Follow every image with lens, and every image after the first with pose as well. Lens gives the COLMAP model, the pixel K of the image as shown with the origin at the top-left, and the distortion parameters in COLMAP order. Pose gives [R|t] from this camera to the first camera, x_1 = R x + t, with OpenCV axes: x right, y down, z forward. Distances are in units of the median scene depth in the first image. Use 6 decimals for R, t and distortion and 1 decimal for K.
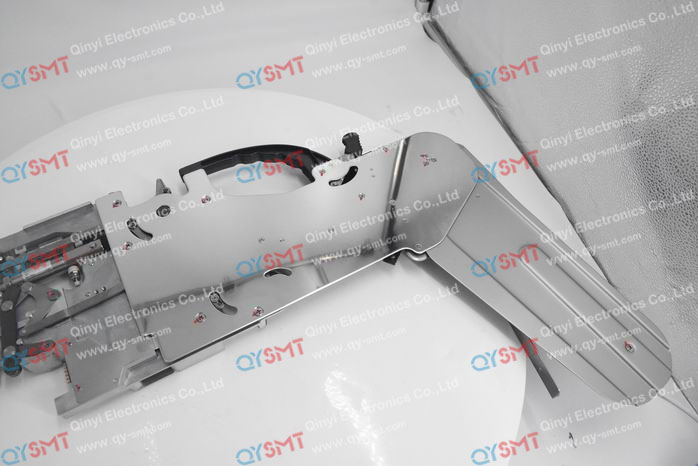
lens RADIAL K [[483.4, 0, 349.0], [0, 483.4, 233.0], [0, 0, 1]] dist [-0.132327, 0.068314]
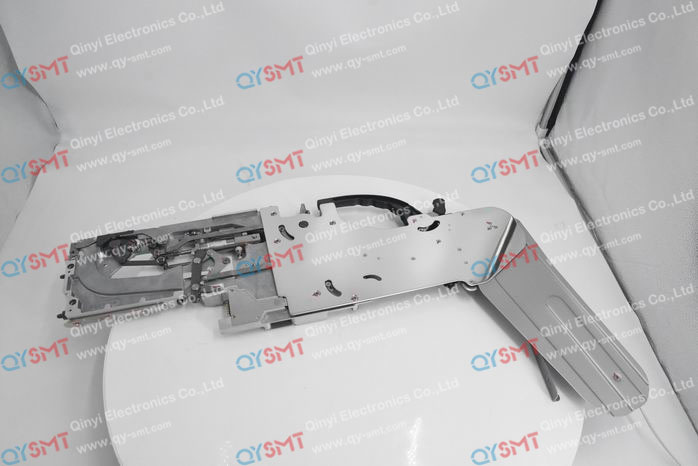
lens RADIAL K [[483.4, 0, 349.0], [0, 483.4, 233.0], [0, 0, 1]] dist [-0.132327, 0.068314]
pose [[0.965706, 0.183735, -0.183448, 0.028622], [-0.209658, 0.968610, -0.133559, 0.157431], [0.153151, 0.167440, 0.973914, -0.460319]]
